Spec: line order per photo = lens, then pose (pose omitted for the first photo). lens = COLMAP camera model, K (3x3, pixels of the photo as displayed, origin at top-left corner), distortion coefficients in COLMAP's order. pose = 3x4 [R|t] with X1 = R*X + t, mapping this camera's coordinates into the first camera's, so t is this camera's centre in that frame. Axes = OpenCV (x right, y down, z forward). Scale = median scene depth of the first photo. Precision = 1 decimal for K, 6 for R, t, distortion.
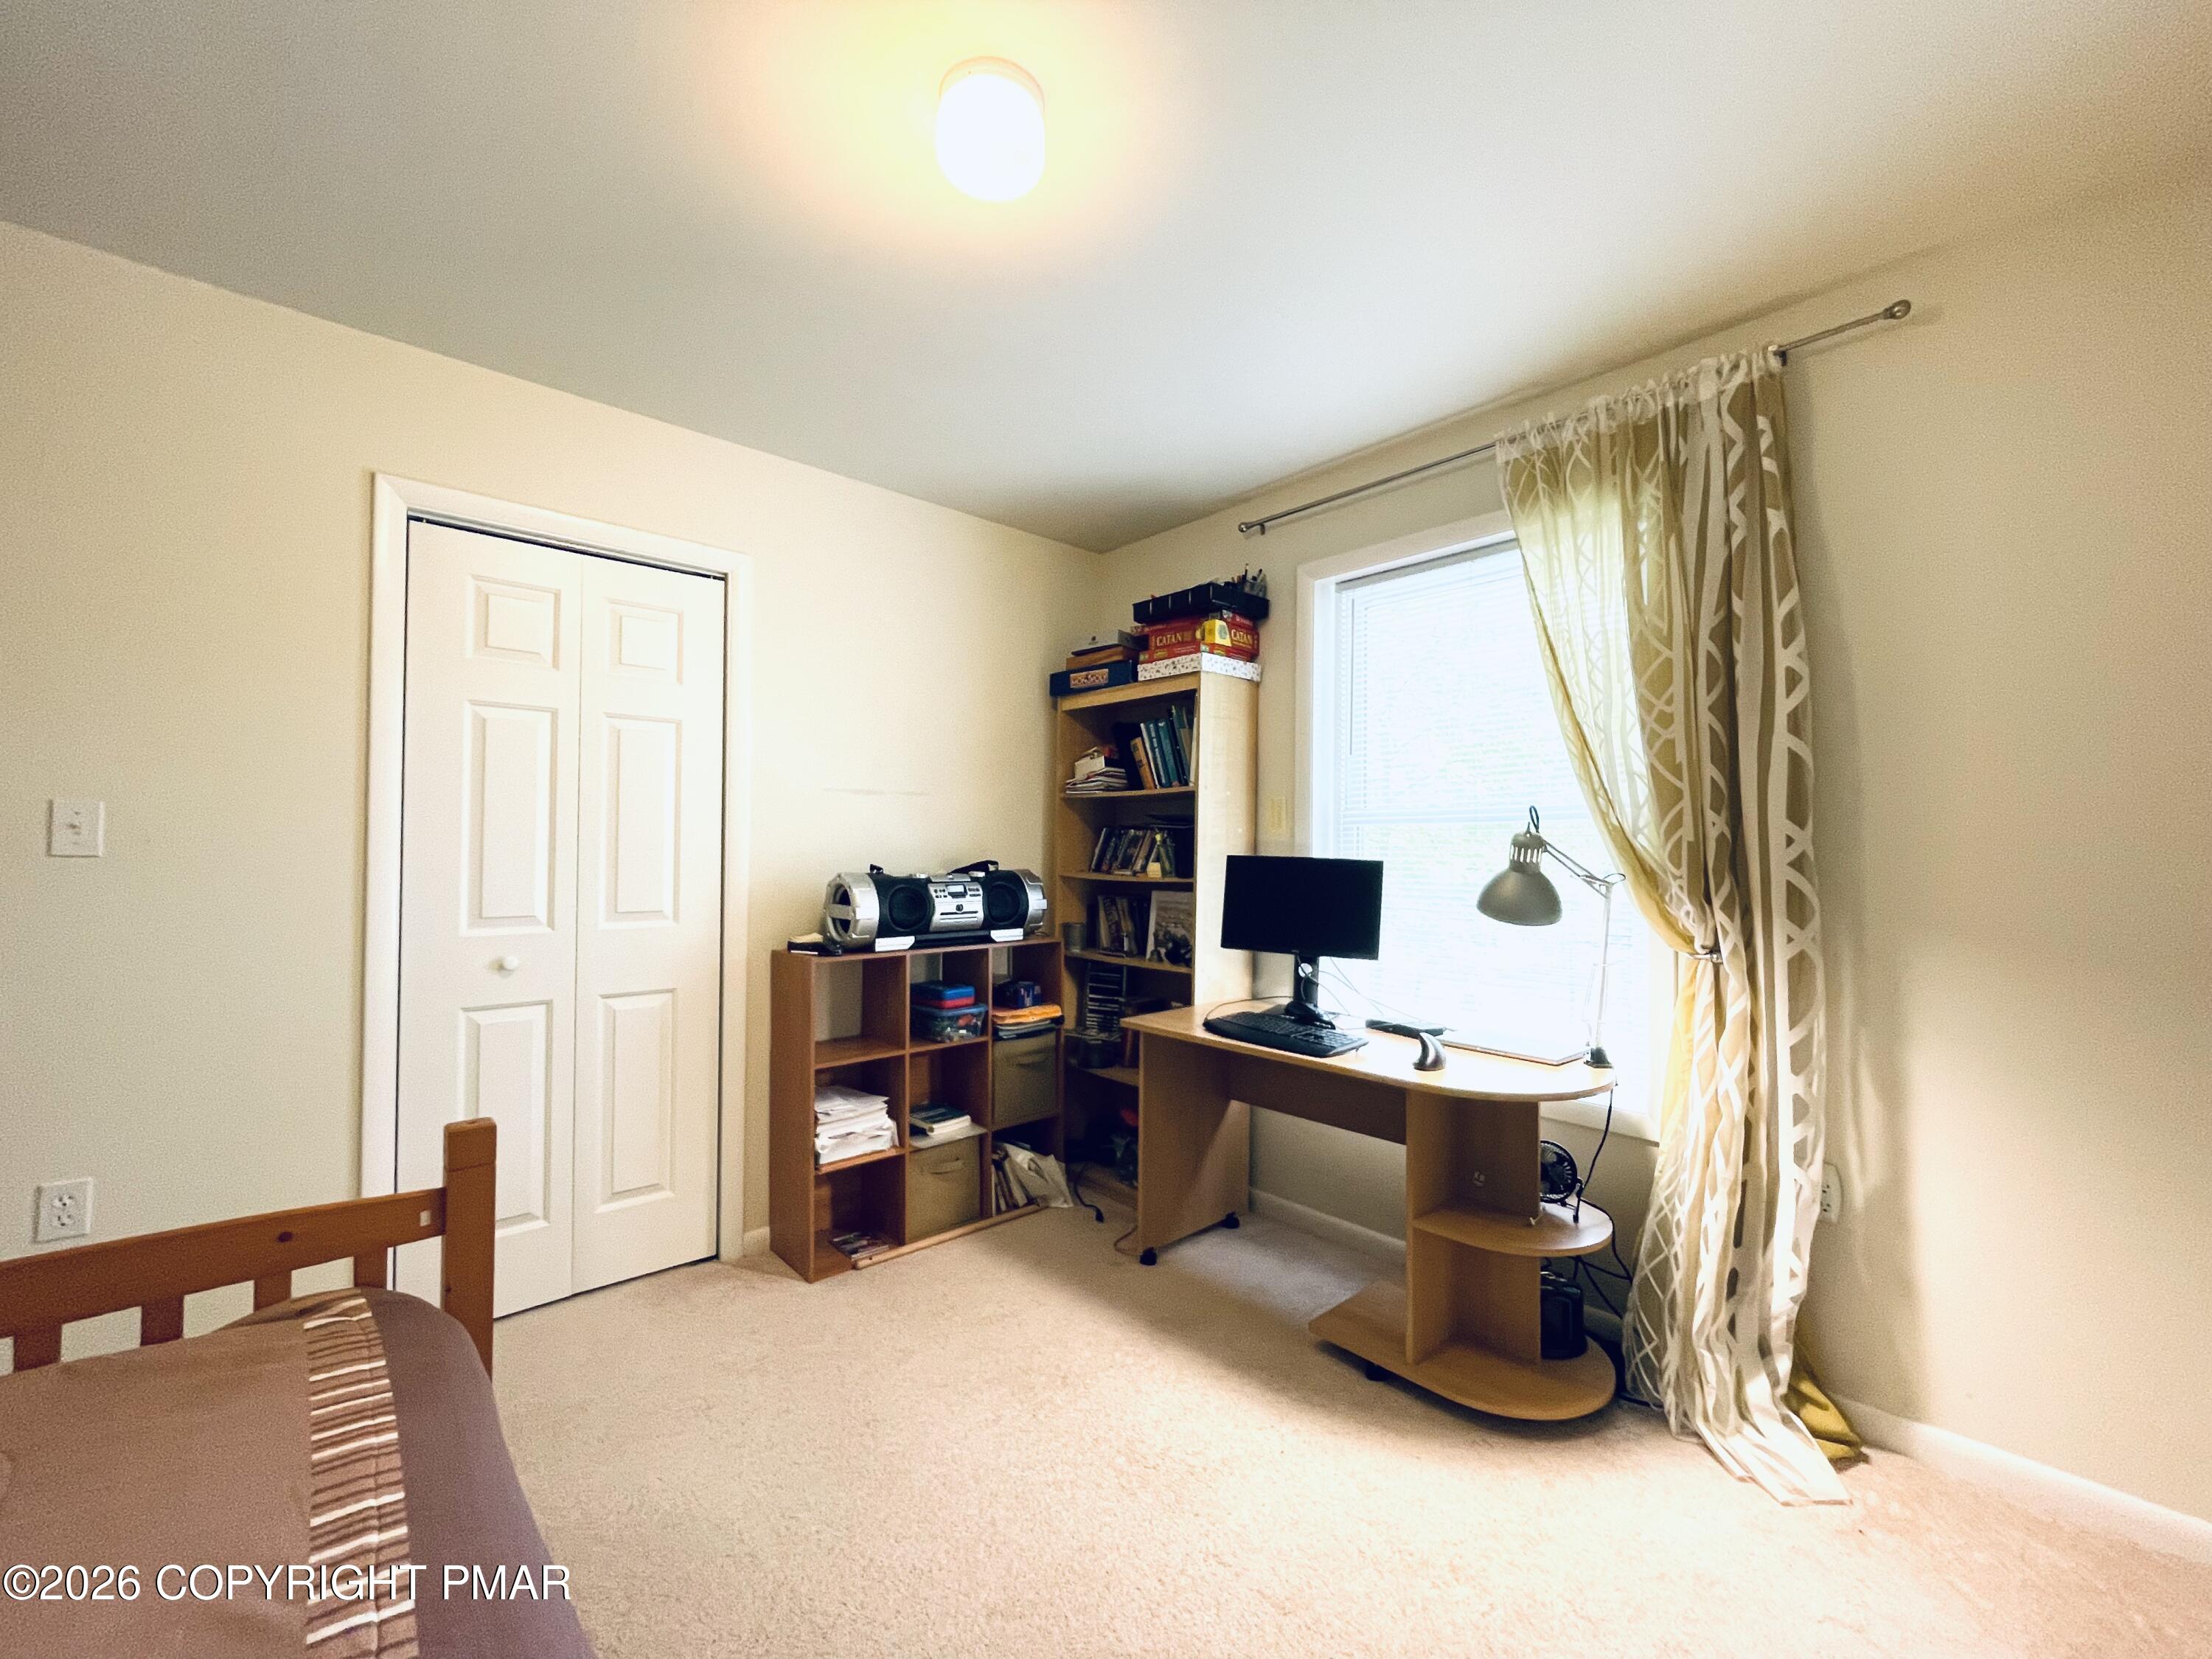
lens RADIAL K [[899.1, 0, 1104.1], [0, 899.1, 834.2], [0, 0, 1]] dist [-0.001205, -0.000642]
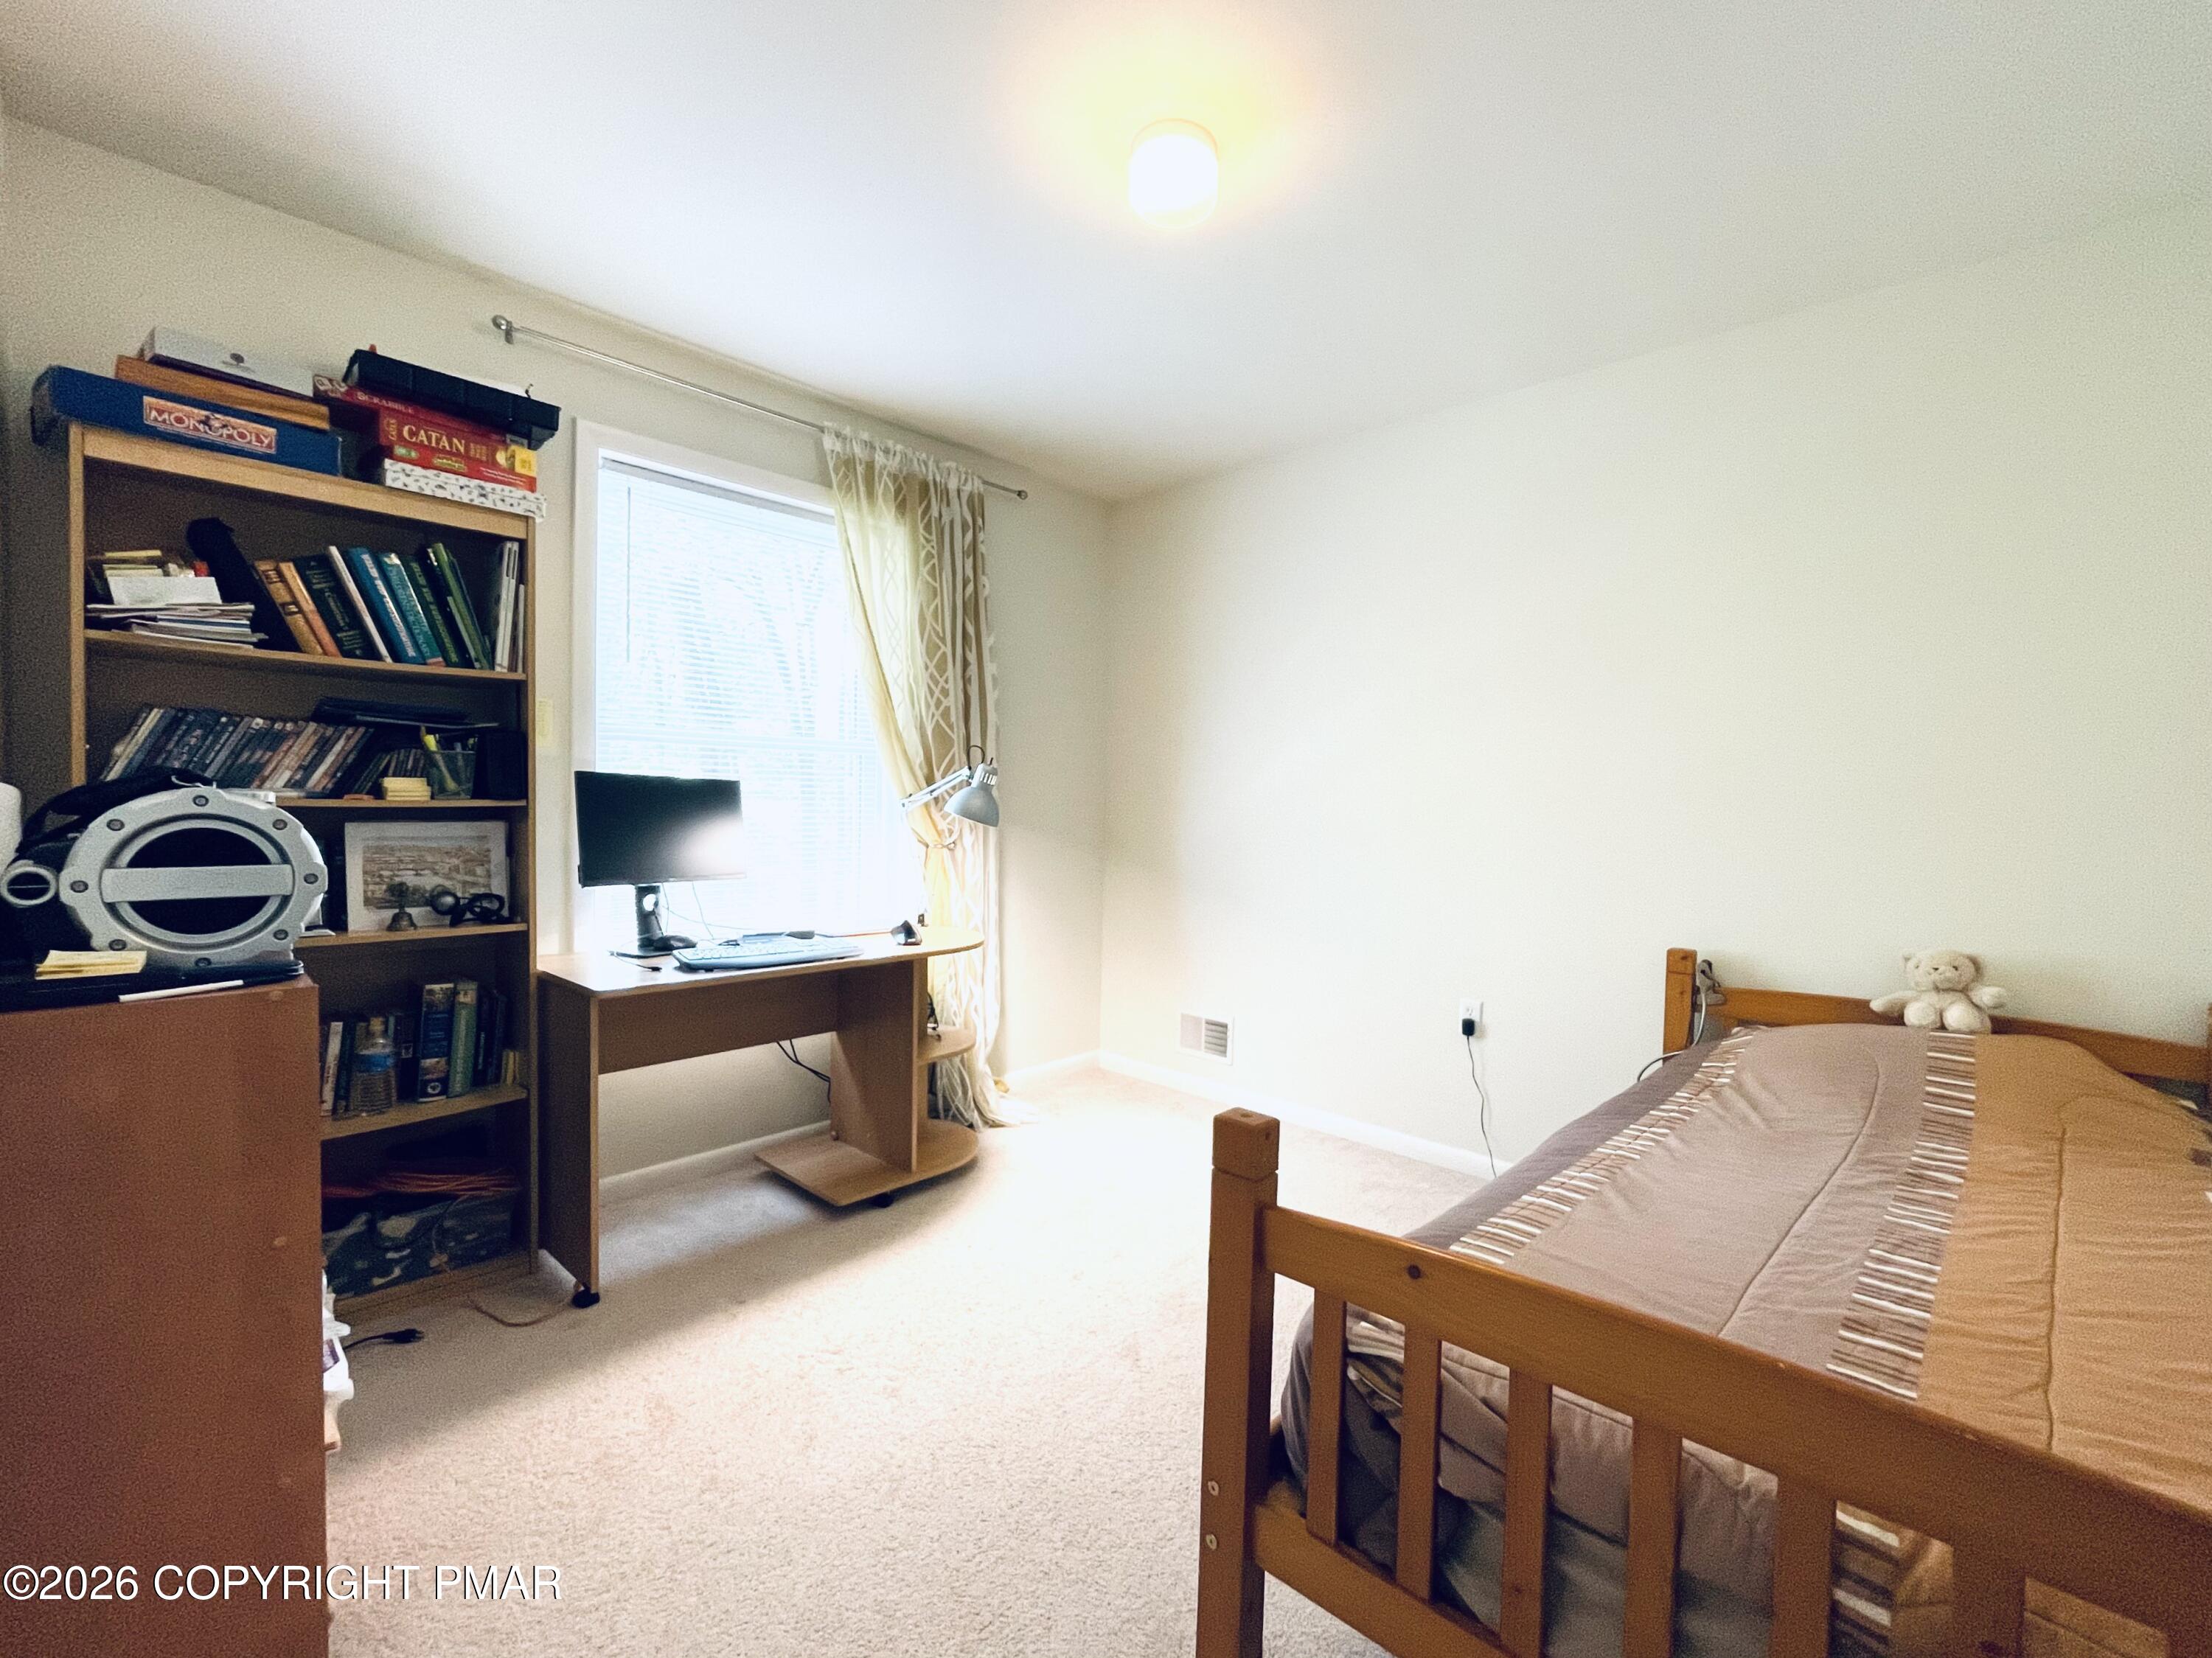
lens RADIAL K [[878.2, 0, 1191.9], [0, 878.2, 828.1], [0, 0, 1]] dist [-0.001206, -0.000205]
pose [[-0.092862, -0.036308, 0.995017, -0.661186], [-0.037706, 0.998746, 0.032925, 0.027180], [-0.994965, -0.034461, -0.094114, 0.522003]]
